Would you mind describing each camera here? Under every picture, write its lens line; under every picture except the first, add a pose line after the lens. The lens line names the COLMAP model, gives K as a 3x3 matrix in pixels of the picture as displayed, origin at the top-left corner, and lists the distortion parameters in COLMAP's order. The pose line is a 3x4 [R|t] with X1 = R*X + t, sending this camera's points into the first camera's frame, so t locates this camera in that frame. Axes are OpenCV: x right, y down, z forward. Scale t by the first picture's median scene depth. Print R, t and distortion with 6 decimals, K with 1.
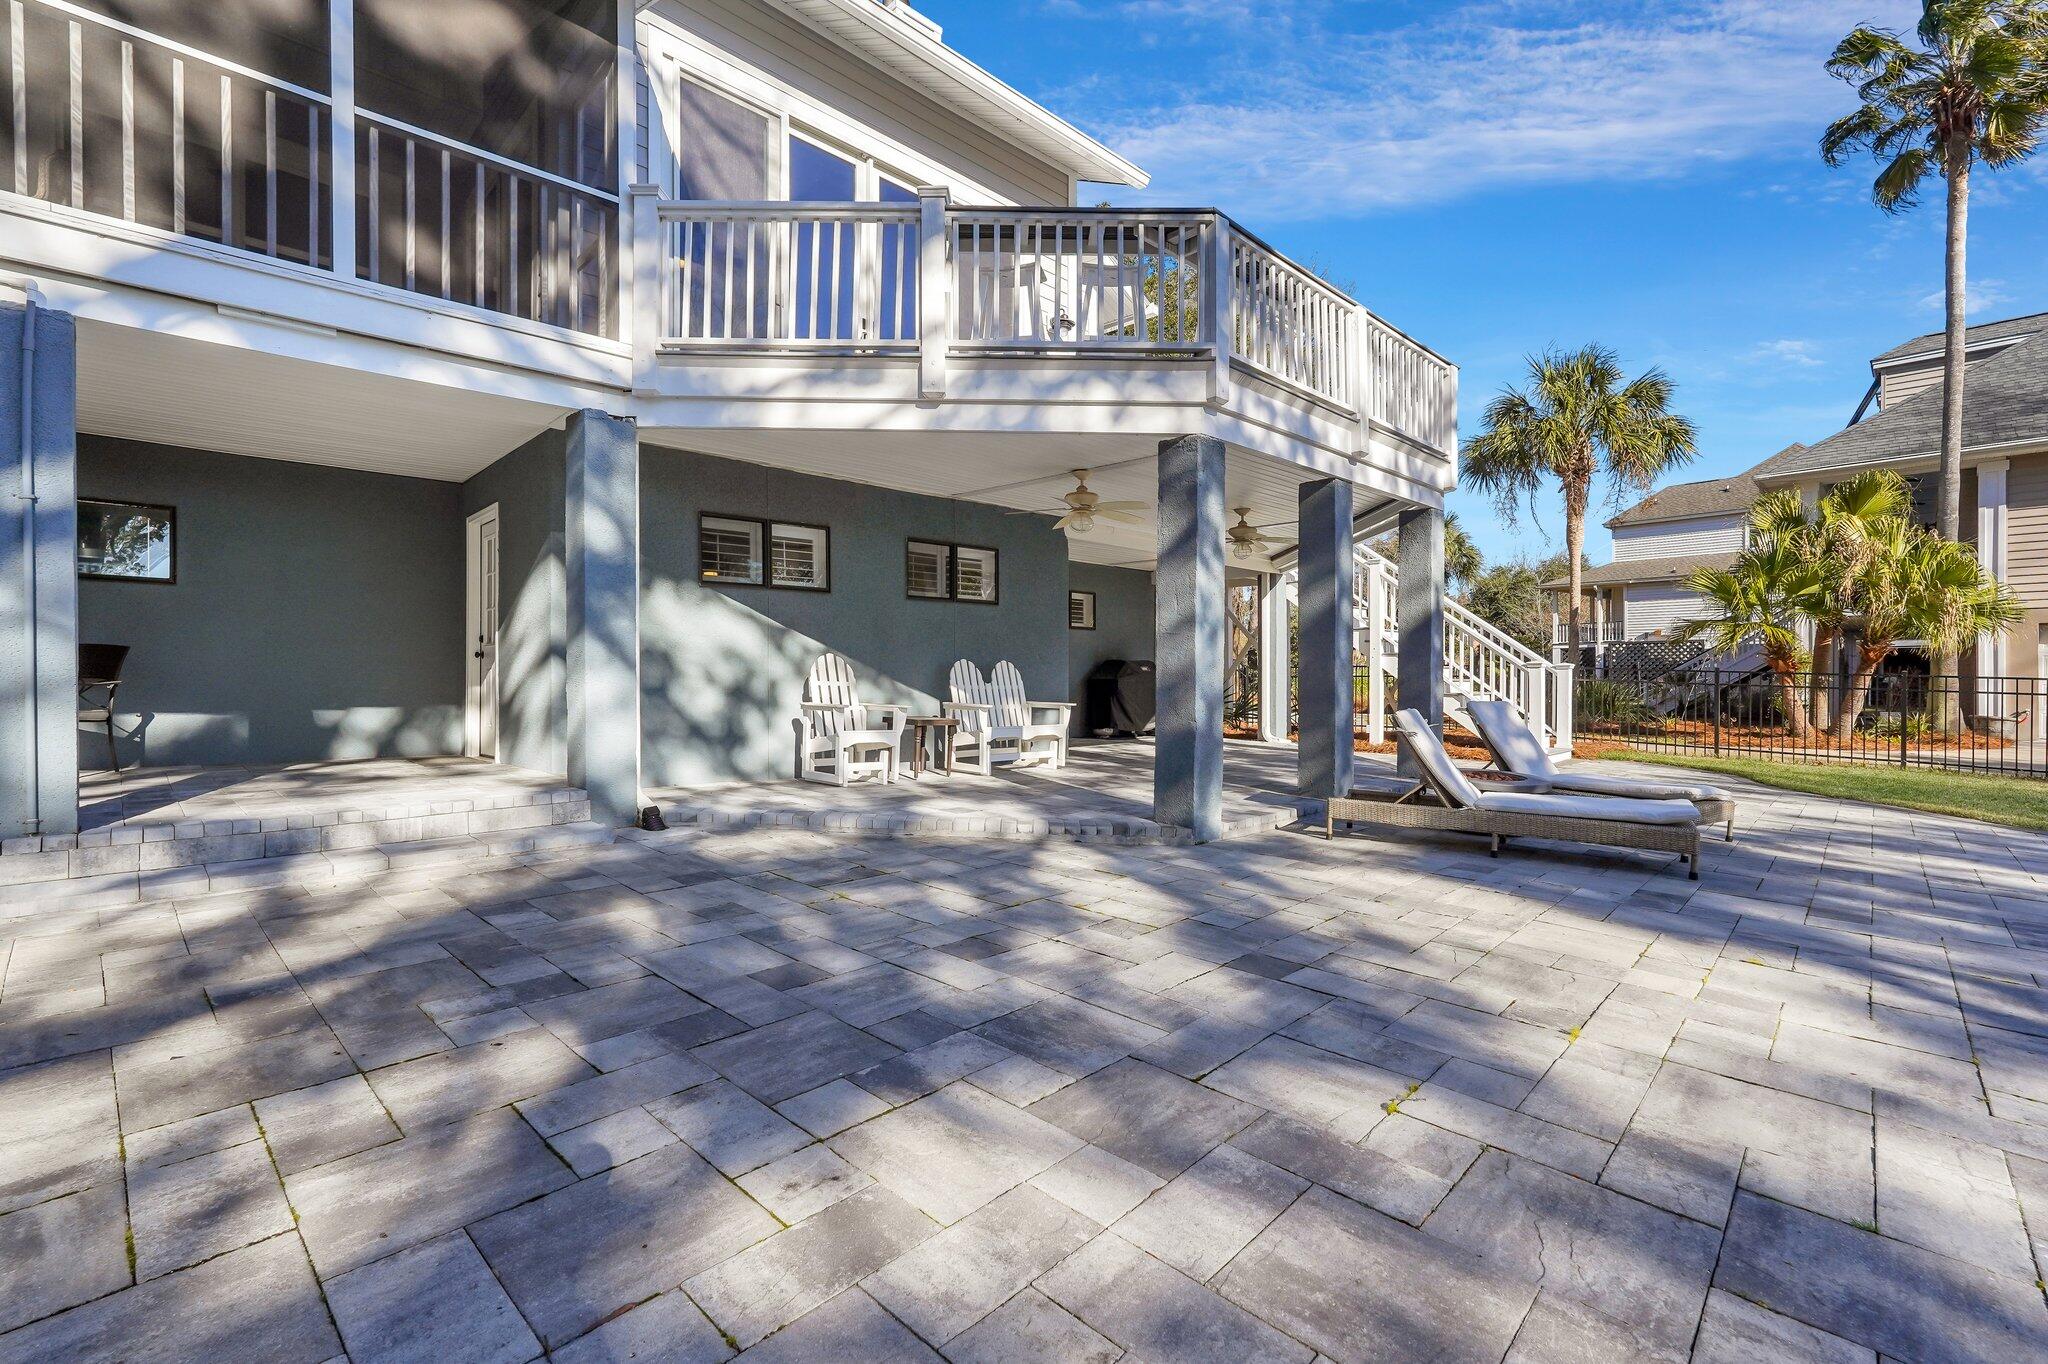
lens RADIAL K [[910.9, 0, 1020.0], [0, 910.9, 683.0], [0, 0, 1]] dist [-0.000387, 0.001068]
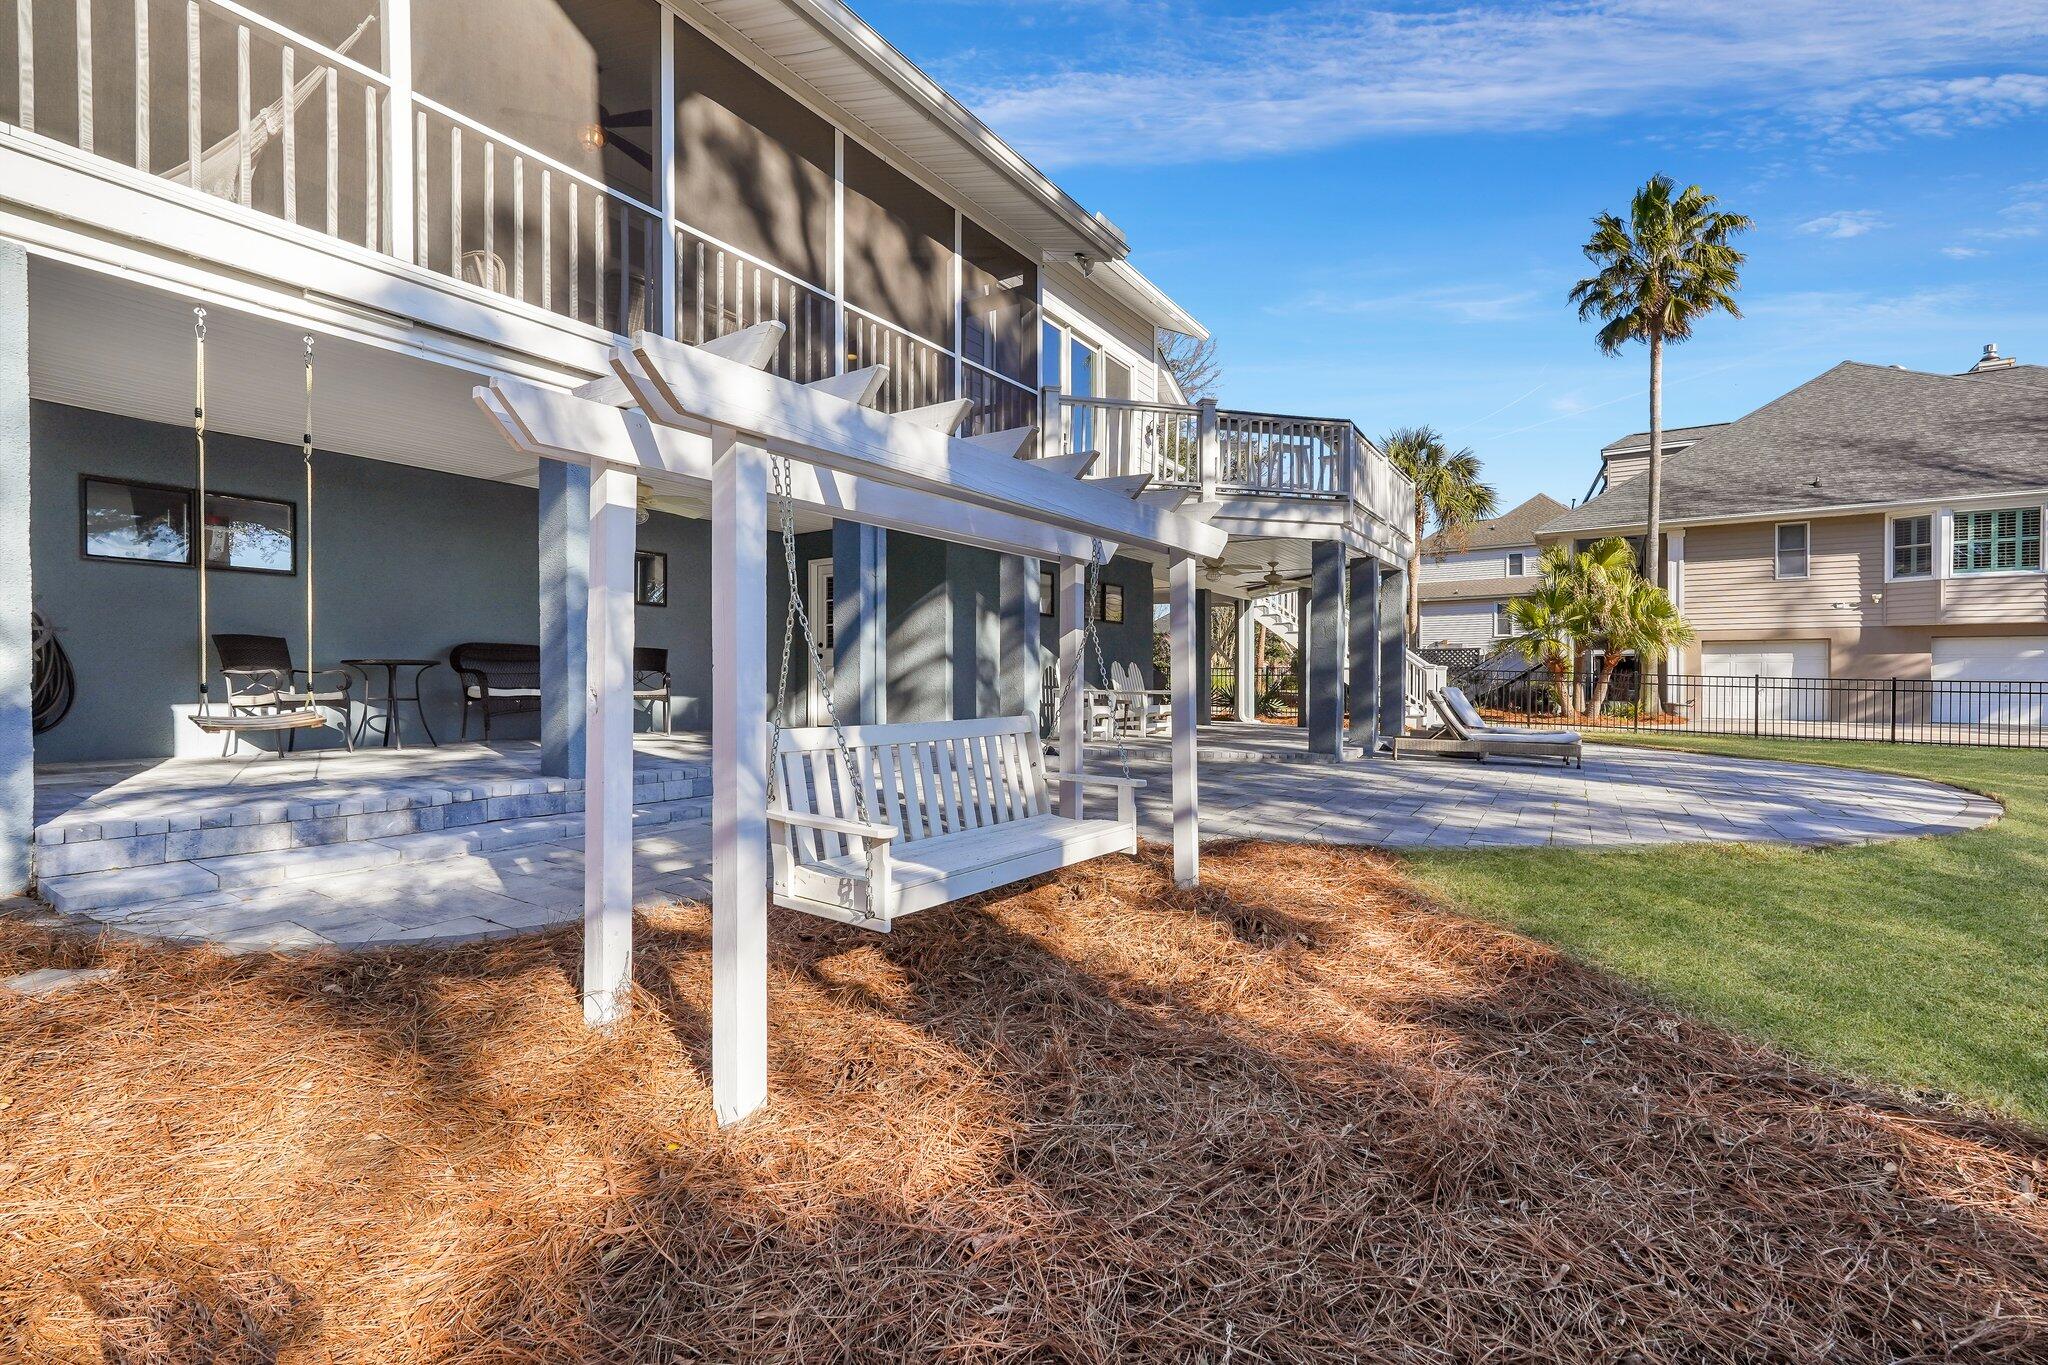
lens RADIAL K [[910.9, 0, 1029.9], [0, 910.9, 688.5], [0, 0, 1]] dist [-0.000387, 0.001068]
pose [[0.977381, -0.002536, 0.211472, -0.518730], [0.001903, 0.999993, 0.003195, 0.013034], [-0.211478, -0.002721, 0.977379, -0.427794]]
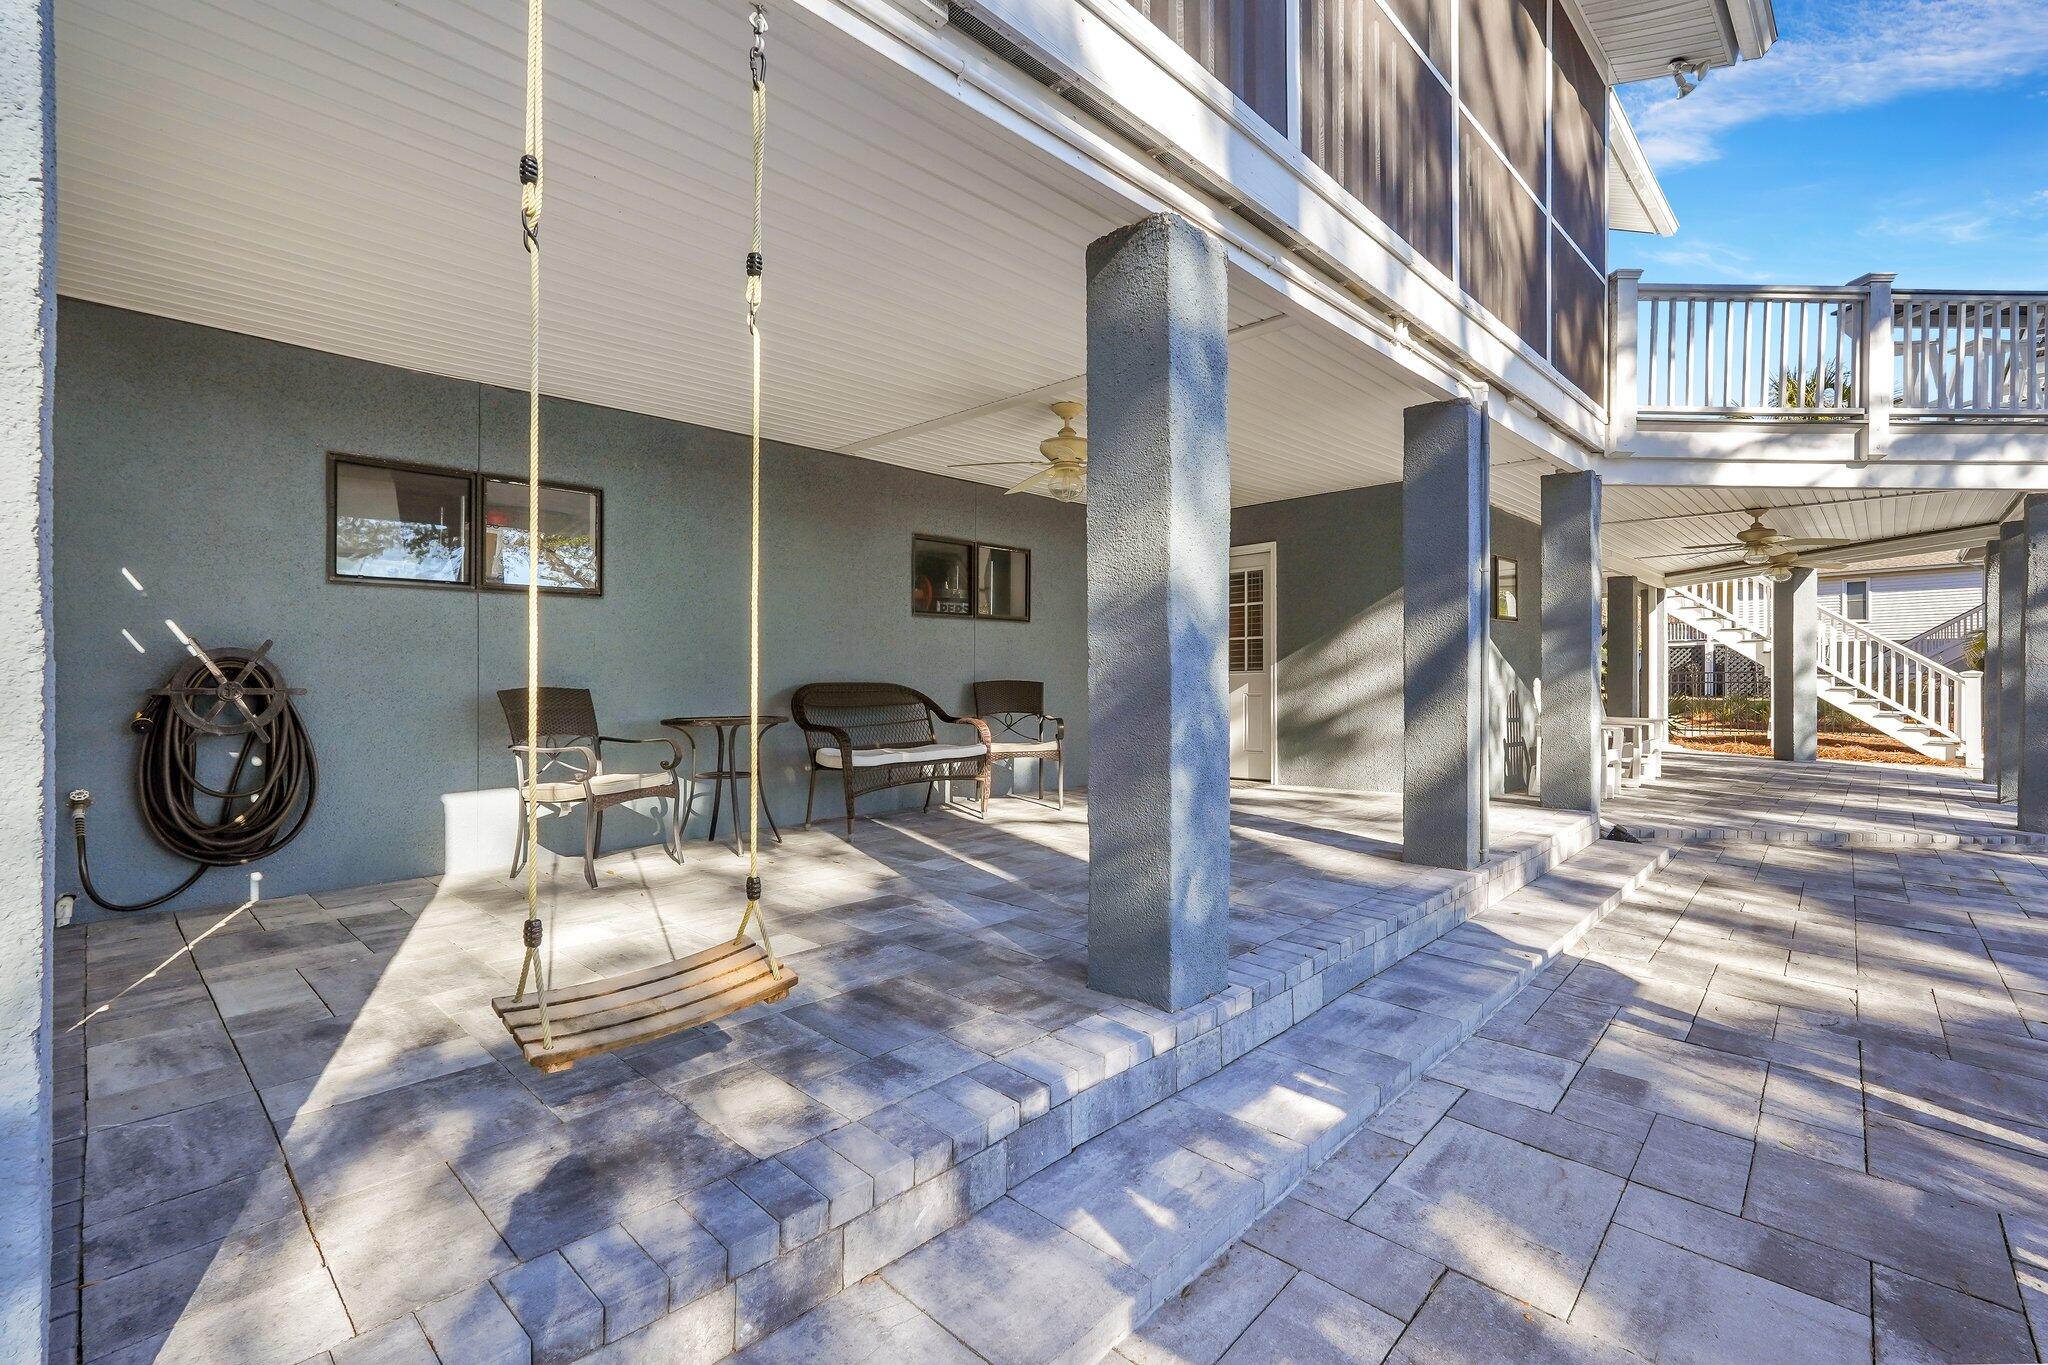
lens RADIAL K [[910.9, 0, 1030.8], [0, 910.9, 663.3], [0, 0, 1]] dist [-0.000387, 0.001068]
pose [[0.999395, -0.010645, 0.033125, -0.745775], [0.011282, 0.999754, -0.019107, -0.032092], [-0.032913, 0.019469, 0.999269, -0.056542]]
